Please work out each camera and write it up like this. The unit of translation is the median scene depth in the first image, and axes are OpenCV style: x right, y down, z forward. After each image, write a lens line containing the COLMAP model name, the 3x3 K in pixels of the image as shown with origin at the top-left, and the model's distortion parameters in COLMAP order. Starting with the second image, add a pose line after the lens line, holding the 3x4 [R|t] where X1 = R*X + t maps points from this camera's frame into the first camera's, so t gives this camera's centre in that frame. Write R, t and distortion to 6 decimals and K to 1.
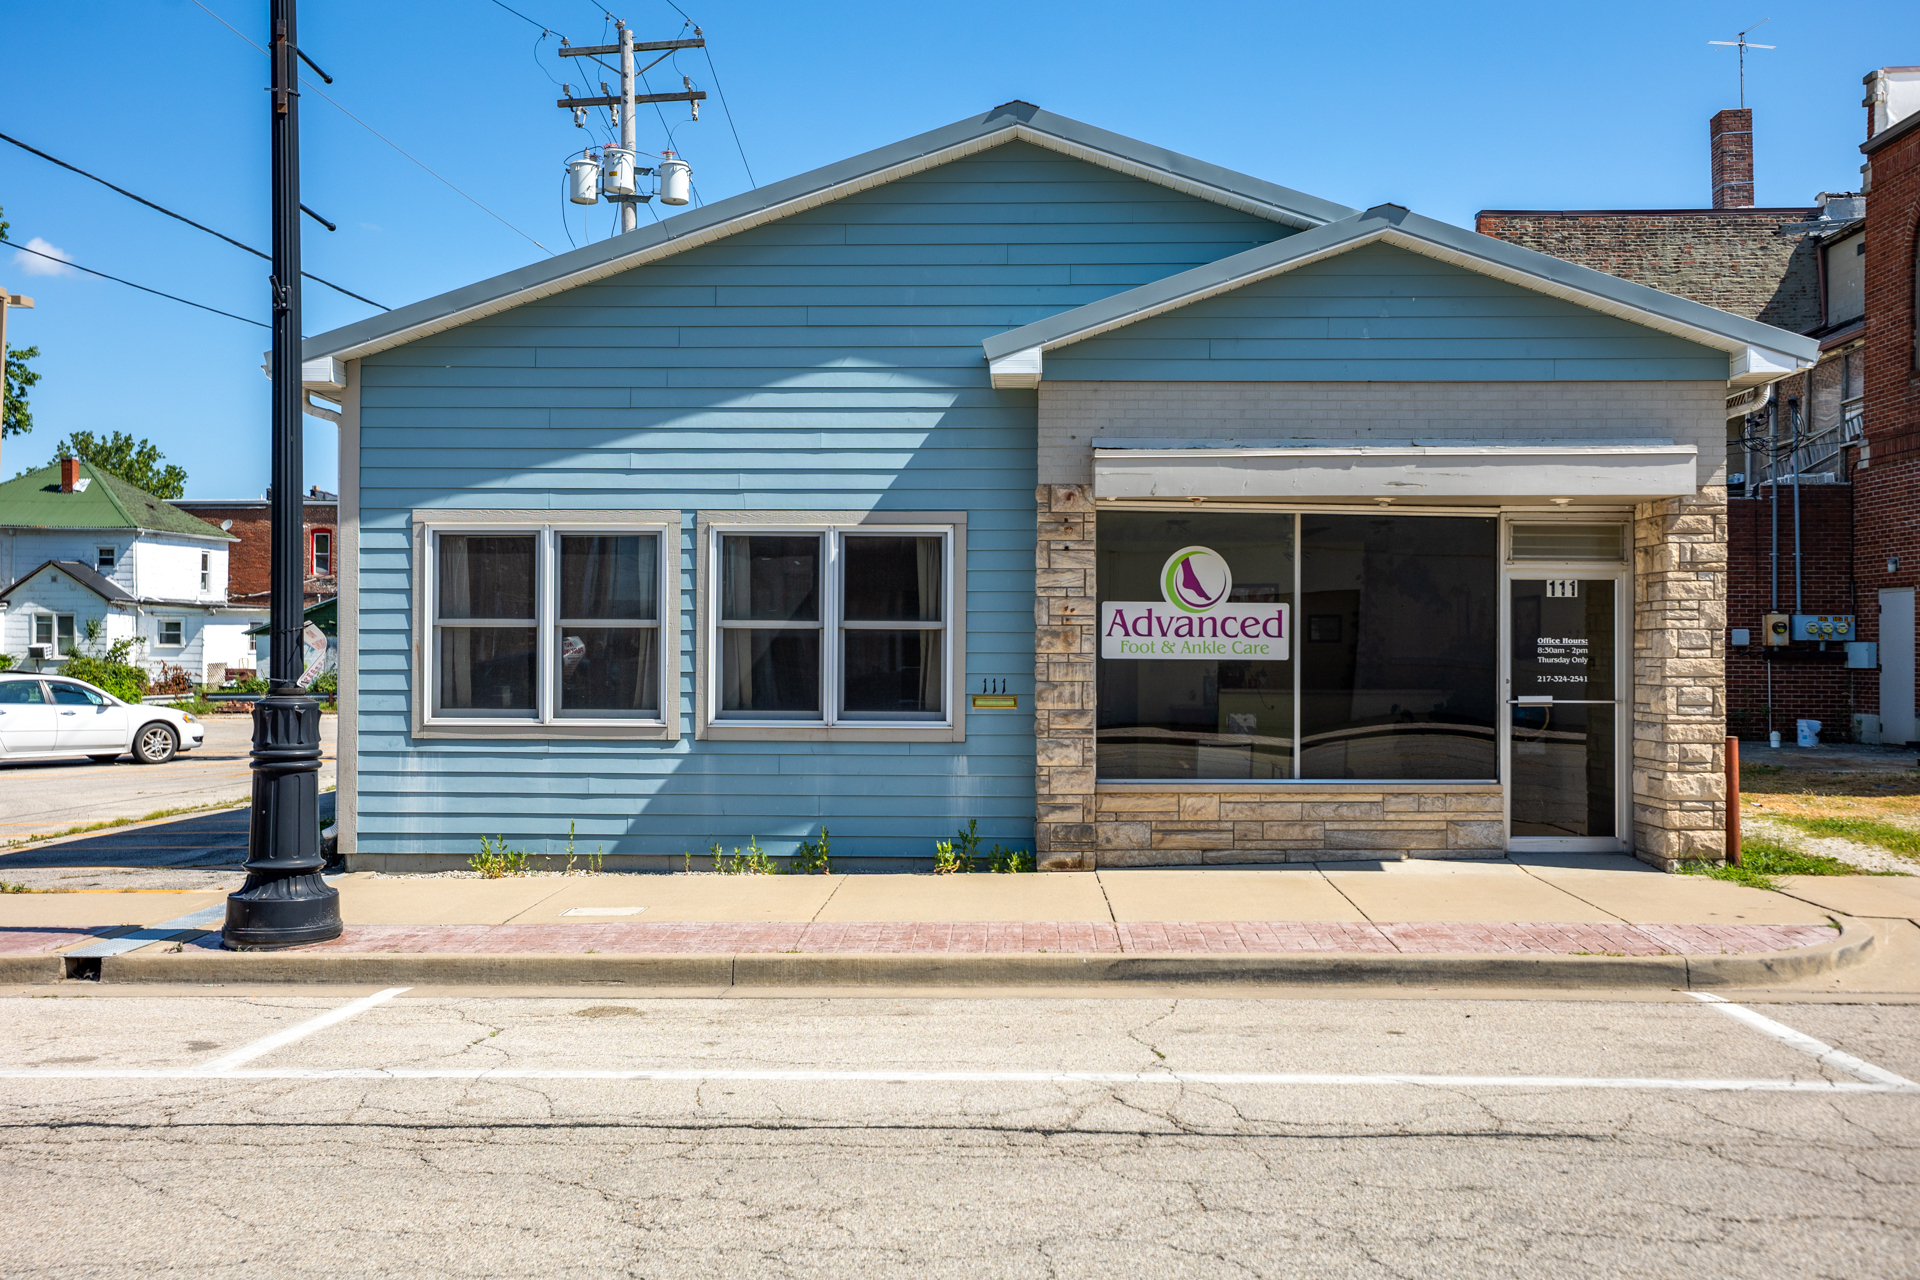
lens RADIAL K [[1729.6, 0, 989.7], [0, 1729.6, 640.9], [0, 0, 1]] dist [0.035746, 0.020469]
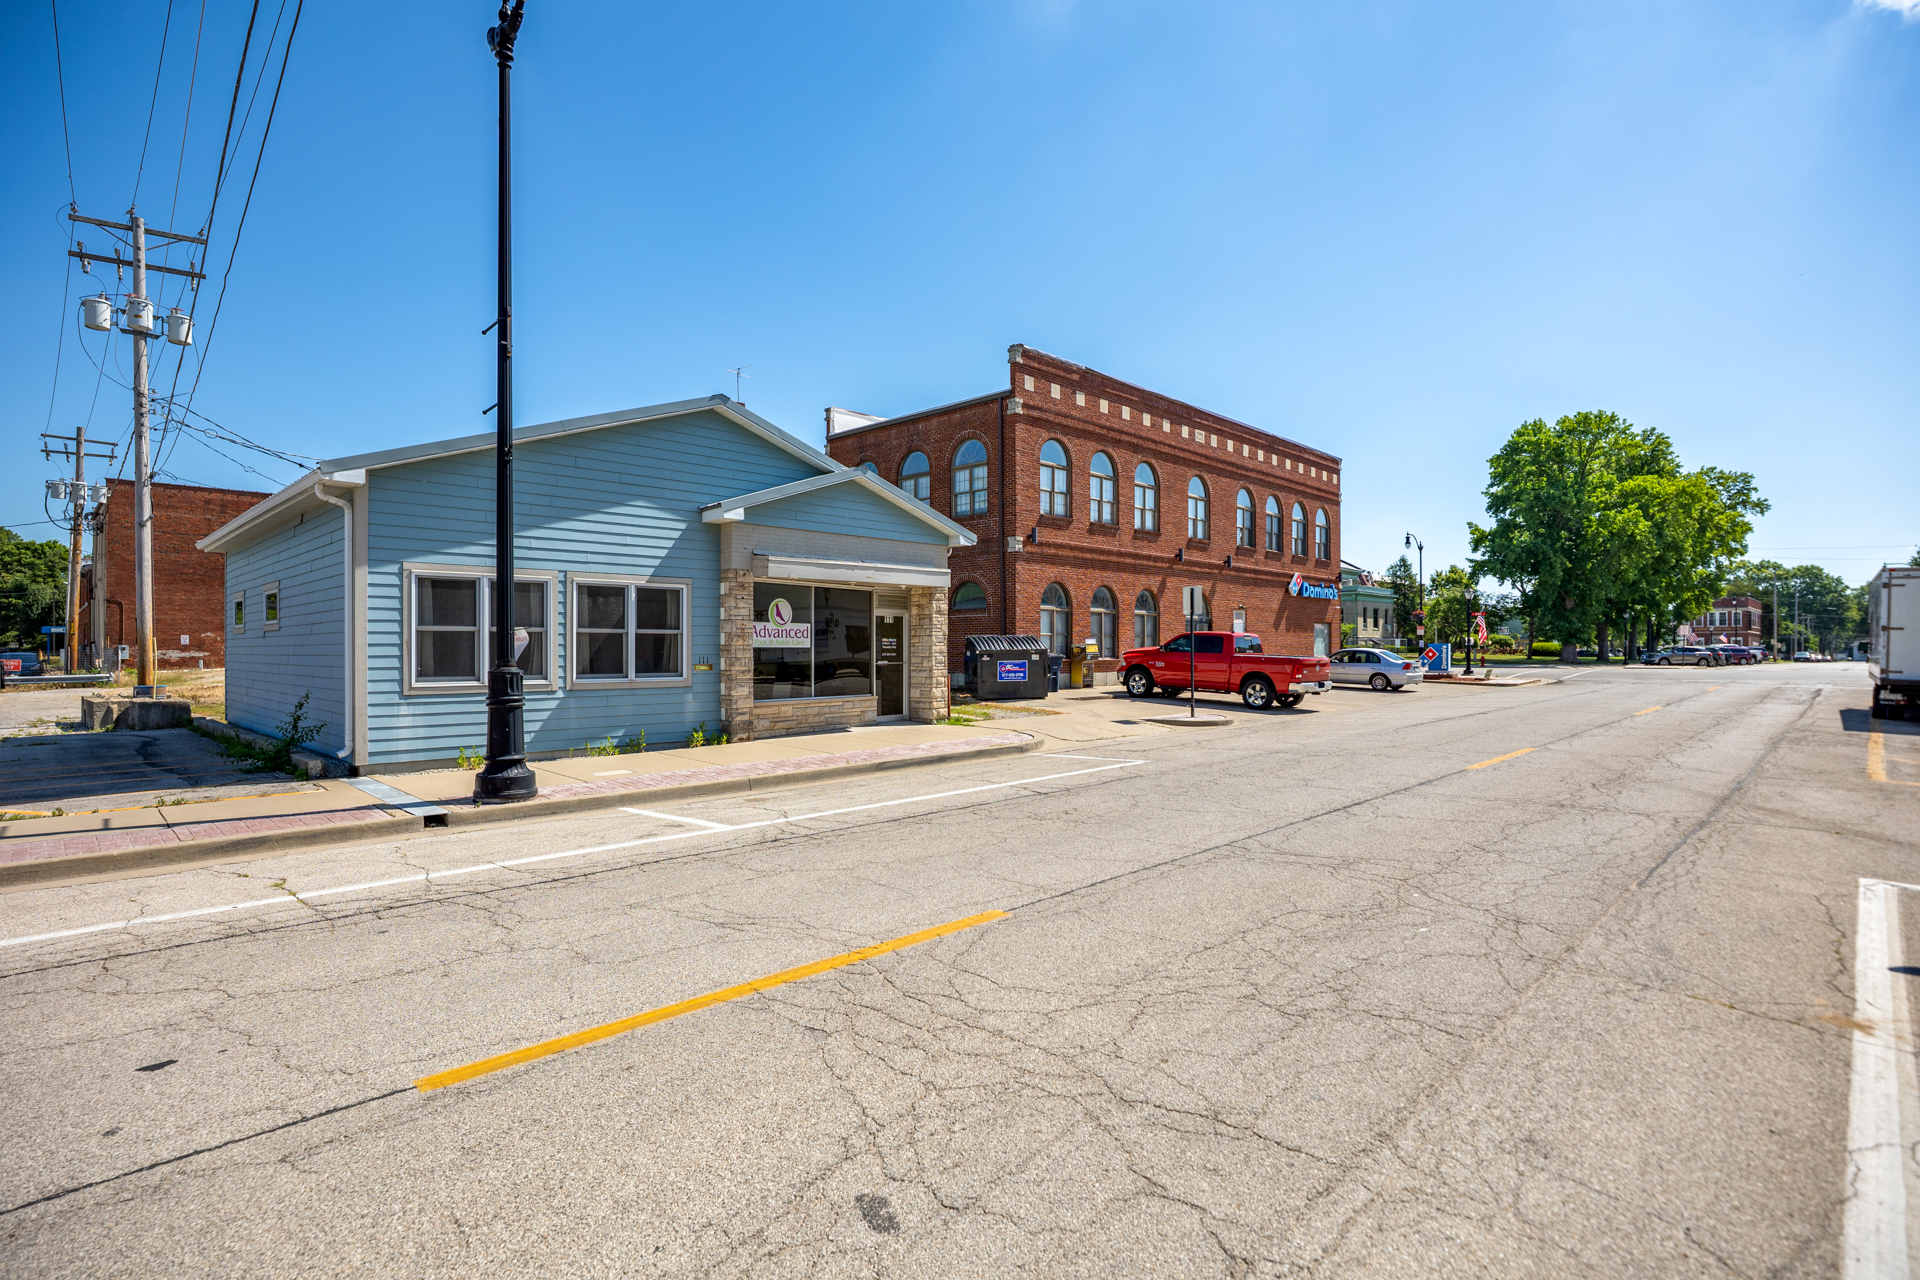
lens RADIAL K [[924.7, 0, 943.4], [0, 924.7, 645.7], [0, 0, 1]] dist [-0.021560, 0.006320]
pose [[0.695889, -0.002818, 0.718144, -0.616583], [-0.000349, 0.999991, 0.004263, 0.003108], [-0.718149, -0.003217, 0.695882, -0.017352]]
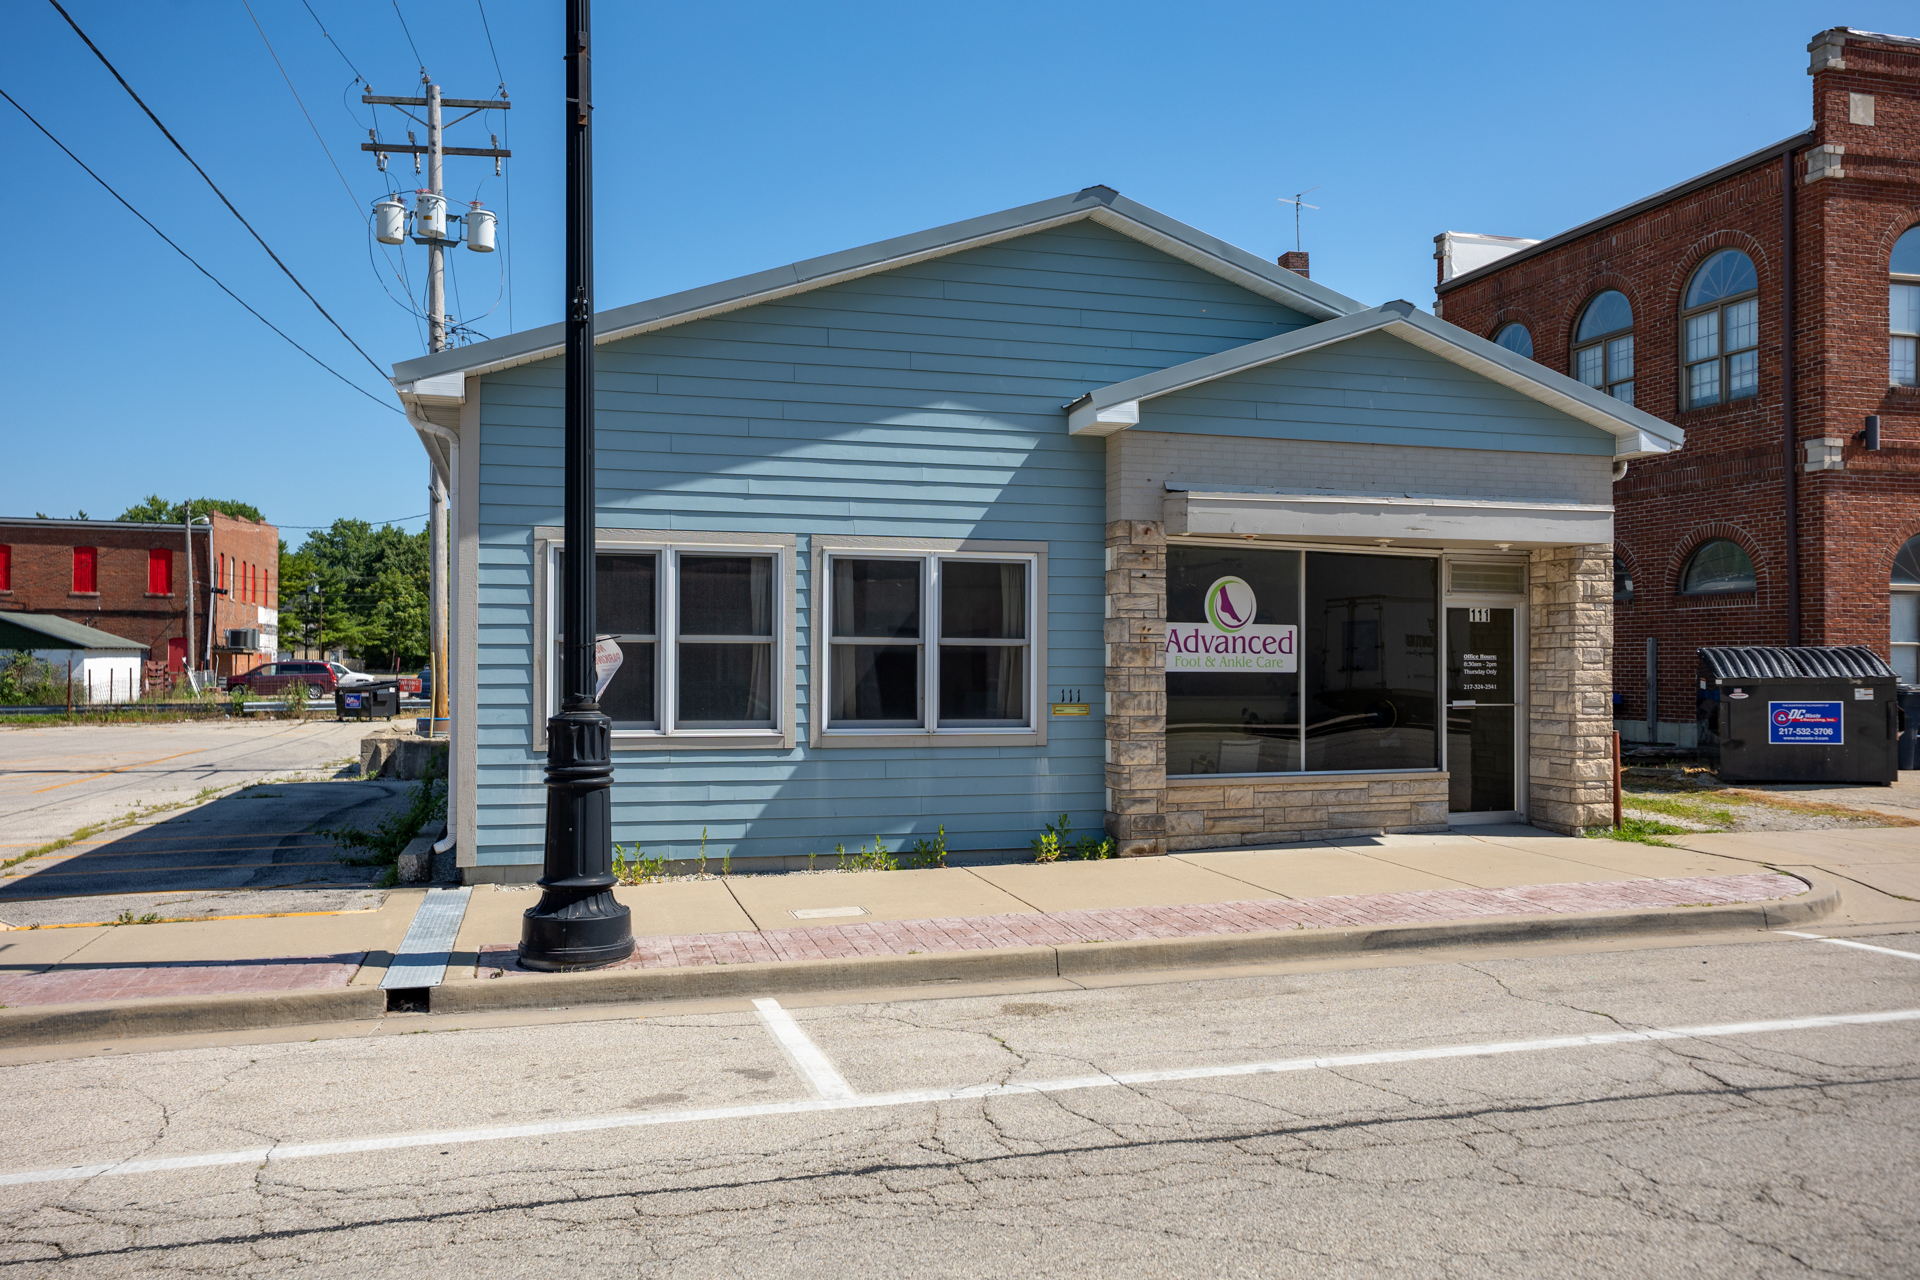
lens RADIAL K [[1435.5, 0, 974.0], [0, 1435.5, 648.6], [0, 0, 1]] dist [0.005696, 0.026818]
pose [[0.952739, 0.002688, 0.303779, -0.344251], [-0.001081, 0.999985, -0.005456, 0.000240], [-0.303789, 0.004869, 0.952727, 0.120379]]
